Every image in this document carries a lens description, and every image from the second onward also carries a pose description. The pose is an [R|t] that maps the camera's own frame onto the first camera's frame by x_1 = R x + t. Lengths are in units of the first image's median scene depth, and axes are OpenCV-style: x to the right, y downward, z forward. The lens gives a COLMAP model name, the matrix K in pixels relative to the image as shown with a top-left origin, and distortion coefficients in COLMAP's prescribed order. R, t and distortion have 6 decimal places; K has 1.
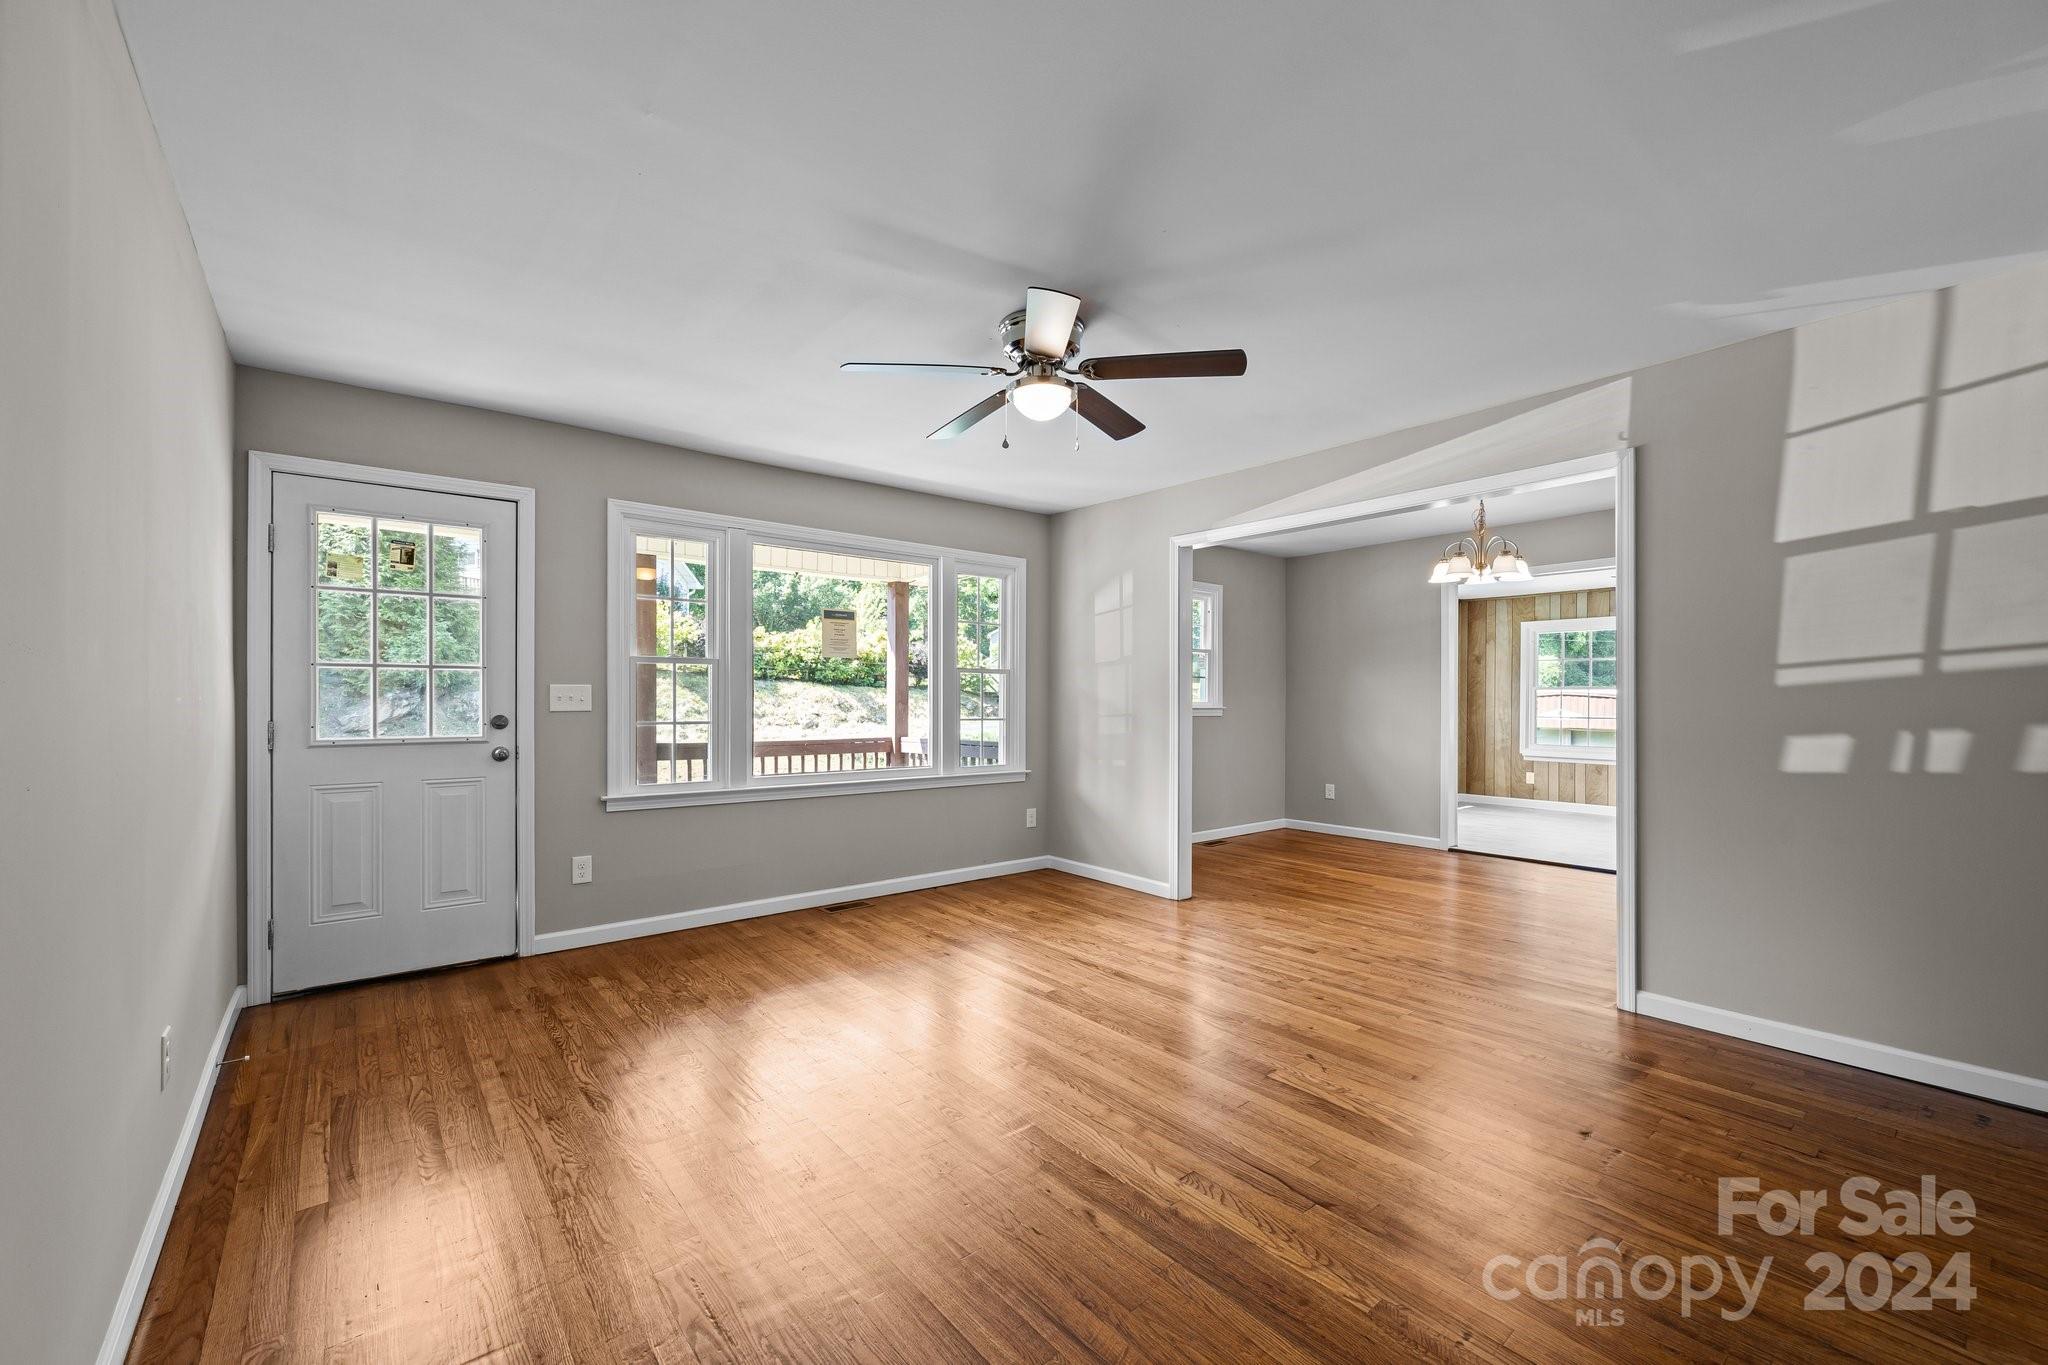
lens RADIAL K [[828.9, 0, 1027.5], [0, 828.9, 700.7], [0, 0, 1]] dist [0.000301, 0.000400]
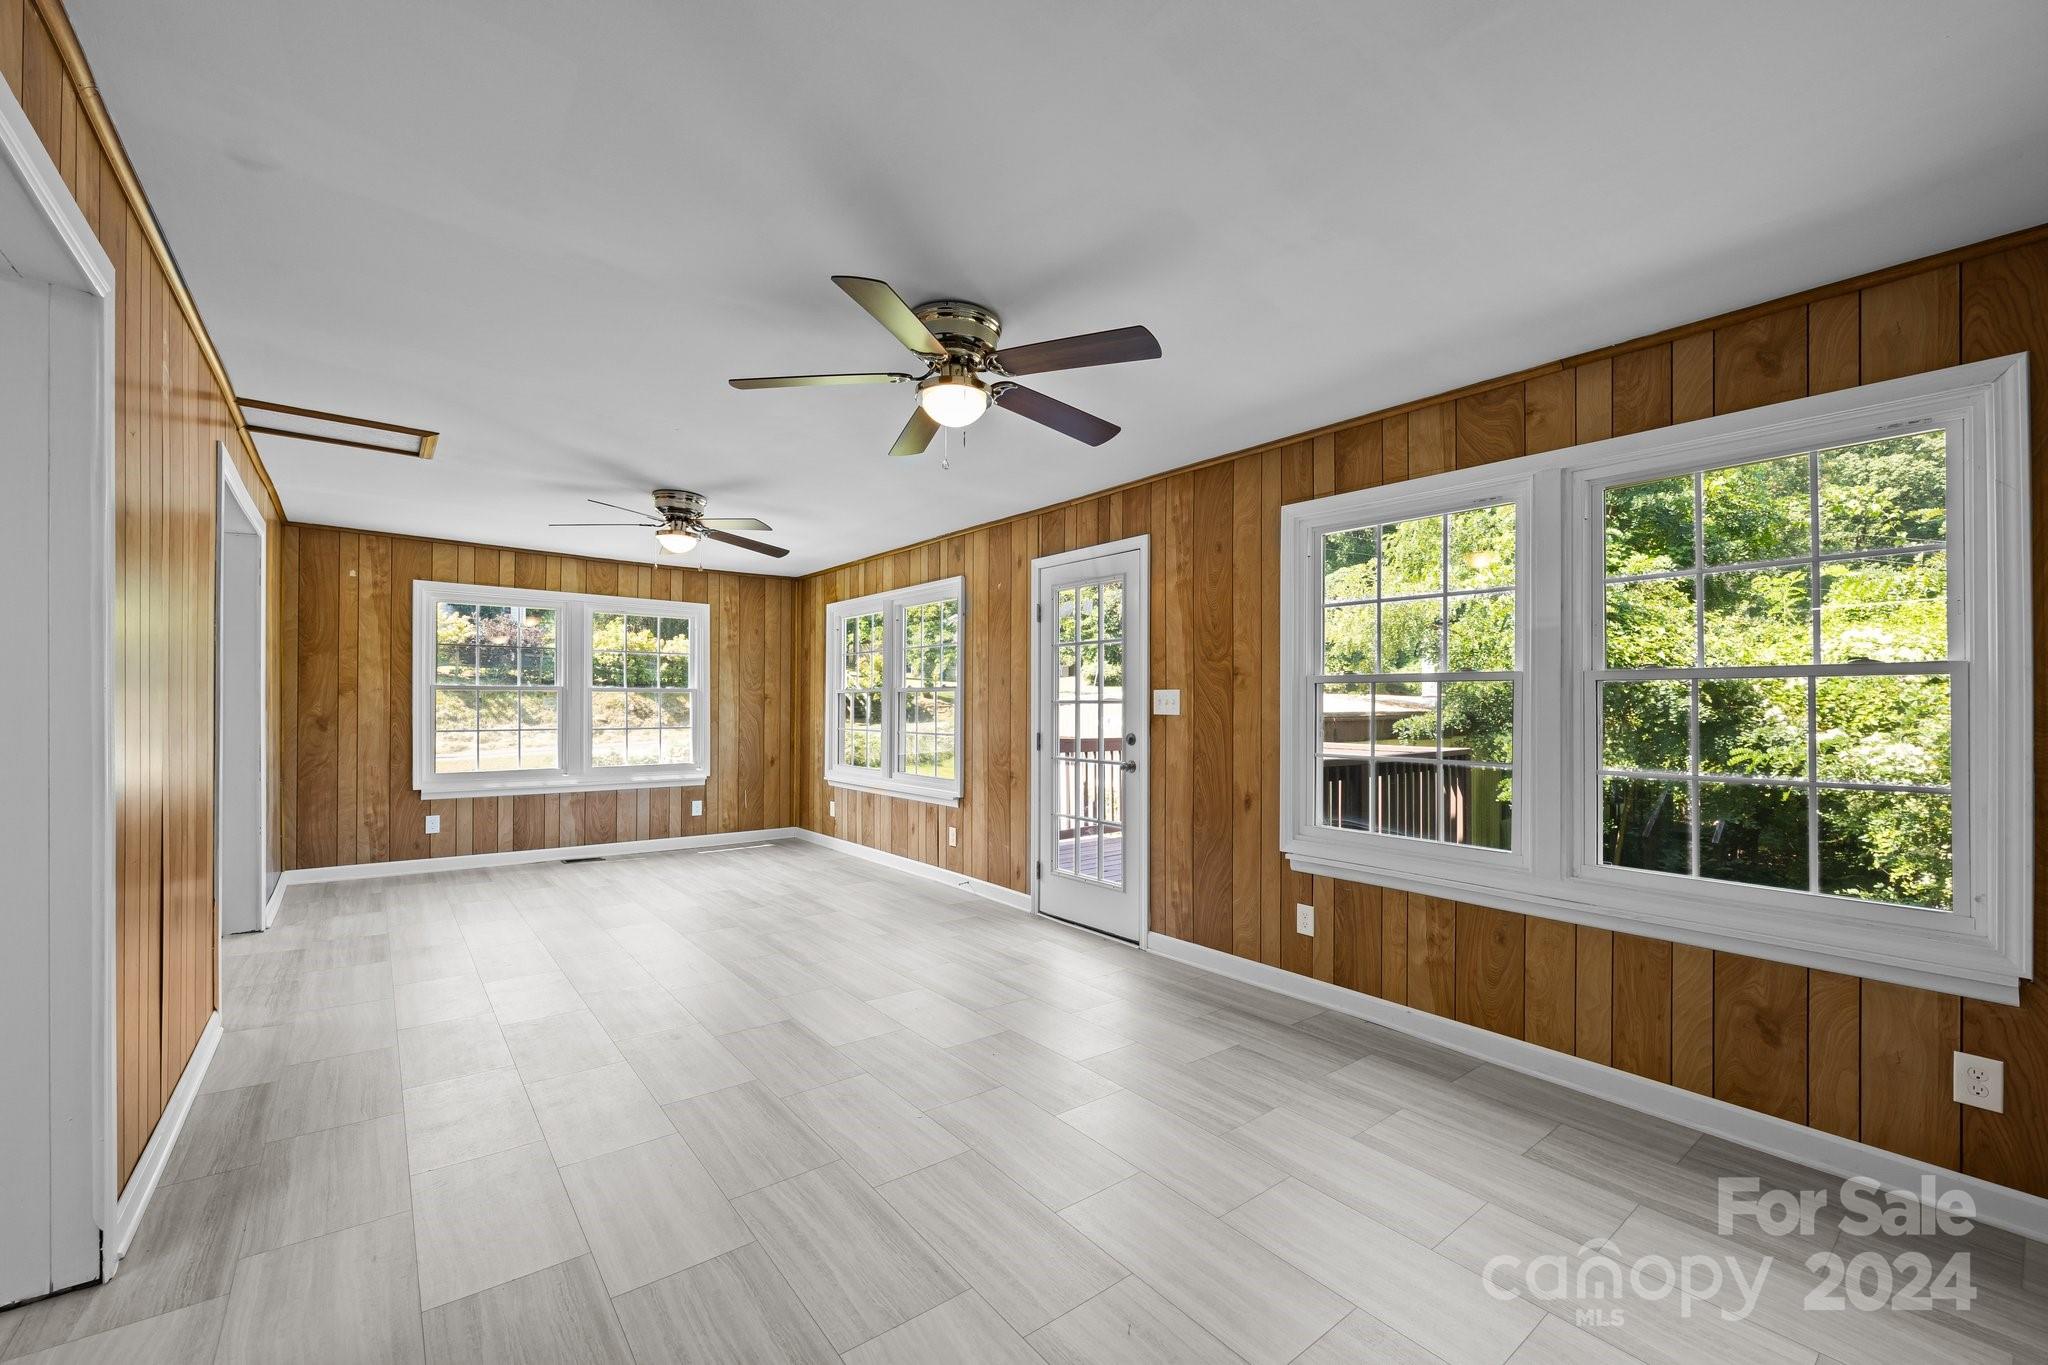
lens RADIAL K [[828.9, 0, 1024.2], [0, 828.9, 690.0], [0, 0, 1]] dist [0.000301, 0.000400]
pose [[0.999886, -0.005340, -0.014110, 1.882842], [0.005126, 0.999872, -0.015167, -0.007516], [0.014189, 0.015093, 0.999785, 0.577813]]
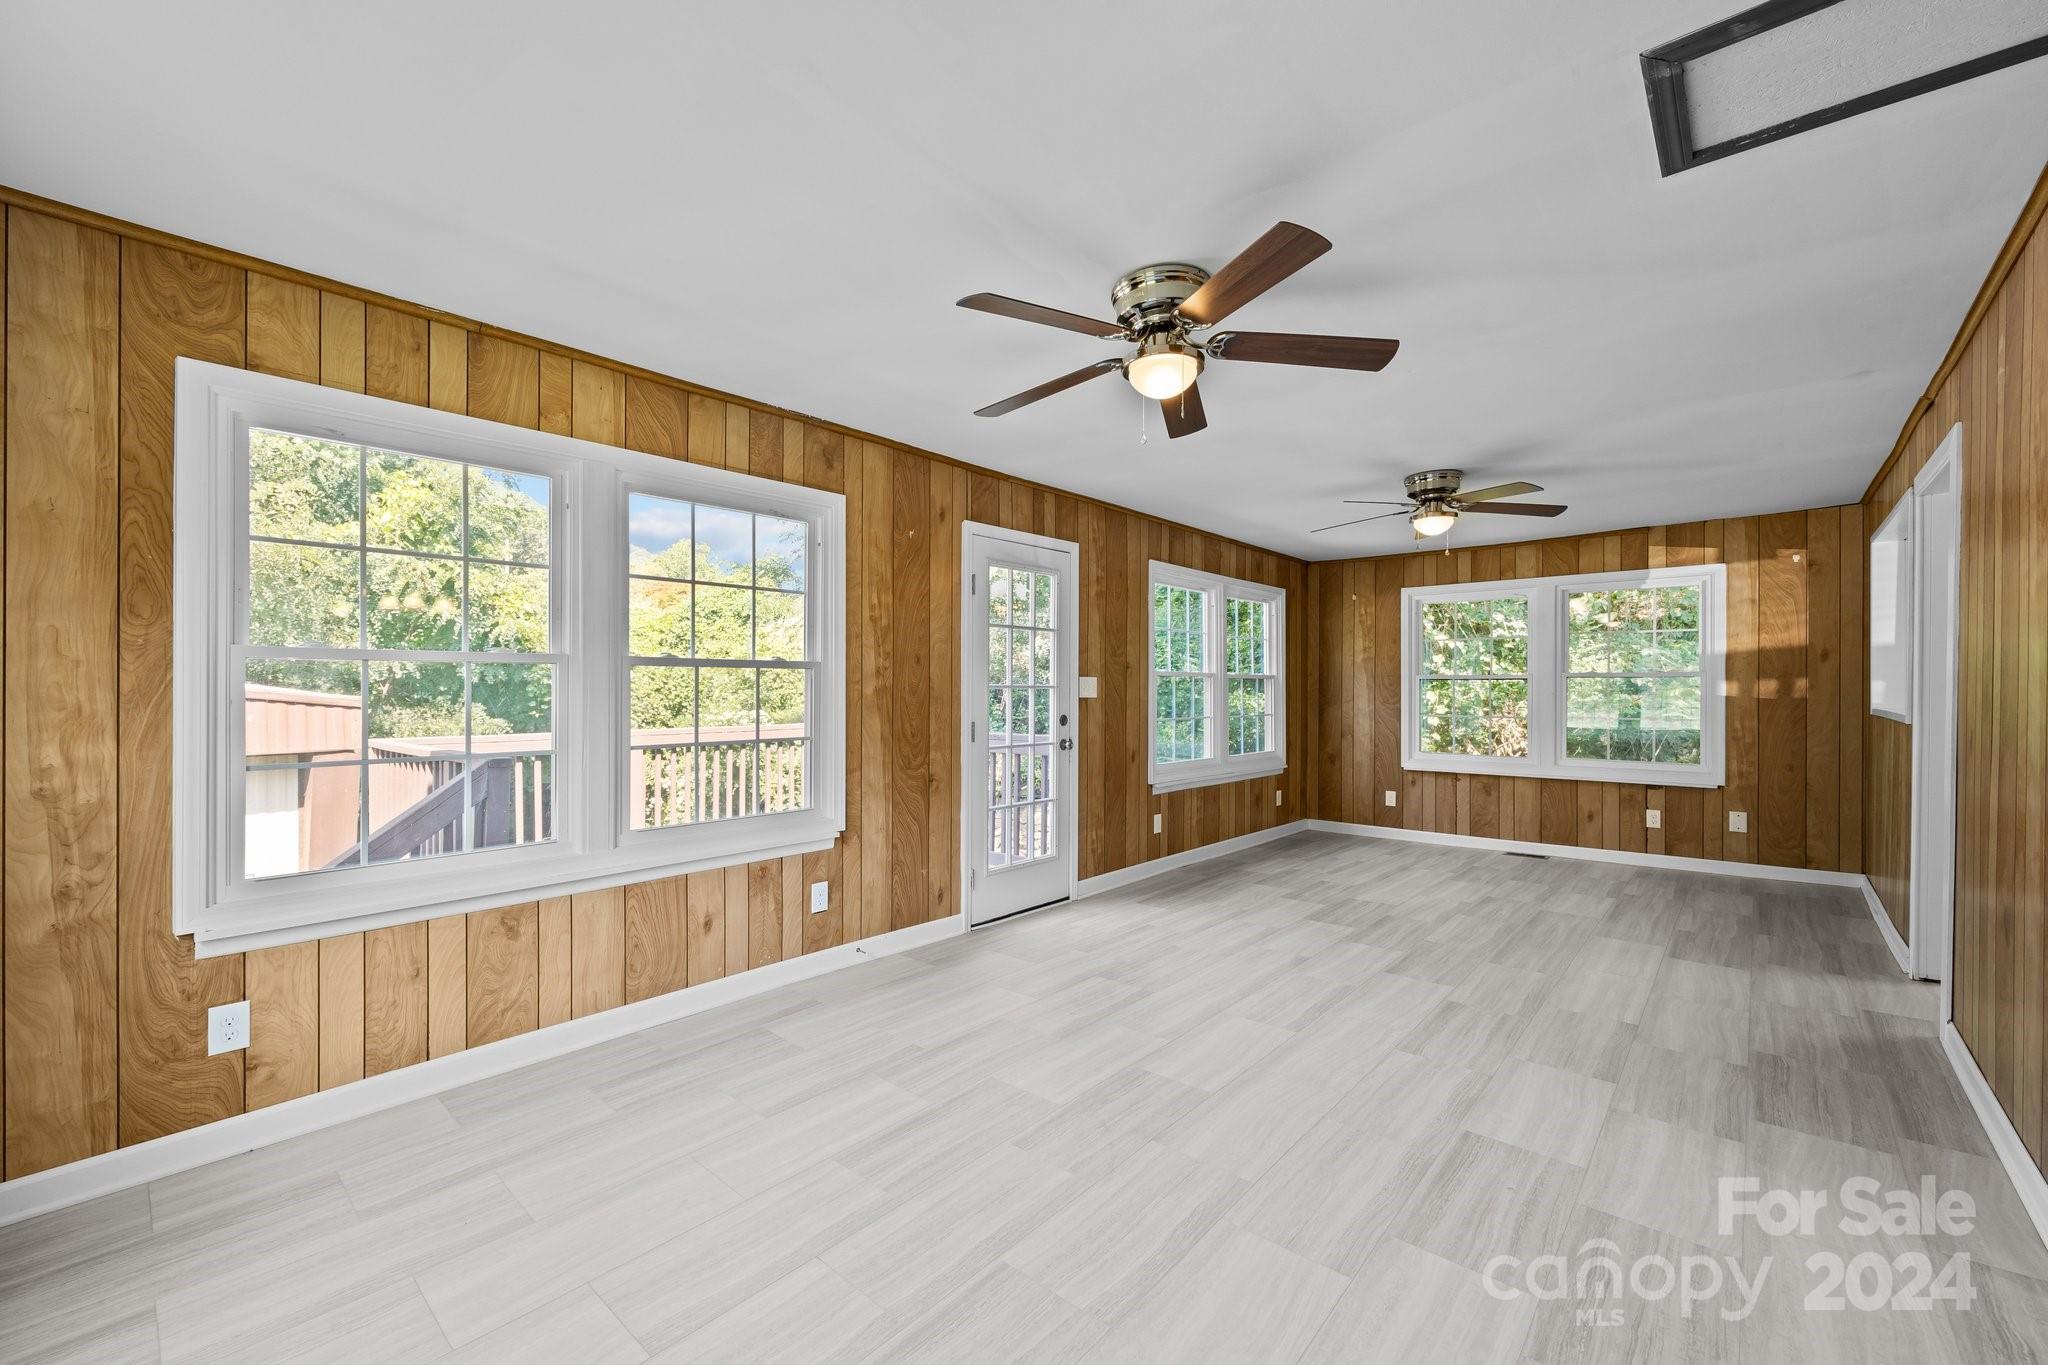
lens RADIAL K [[828.9, 0, 1033.2], [0, 828.9, 681.1], [0, 0, 1]] dist [0.000301, 0.000400]
pose [[-0.163370, -0.000842, 0.986565, 0.798288], [-0.005739, 0.999984, -0.000096, -0.015834], [-0.986548, -0.005677, -0.163372, 1.929879]]
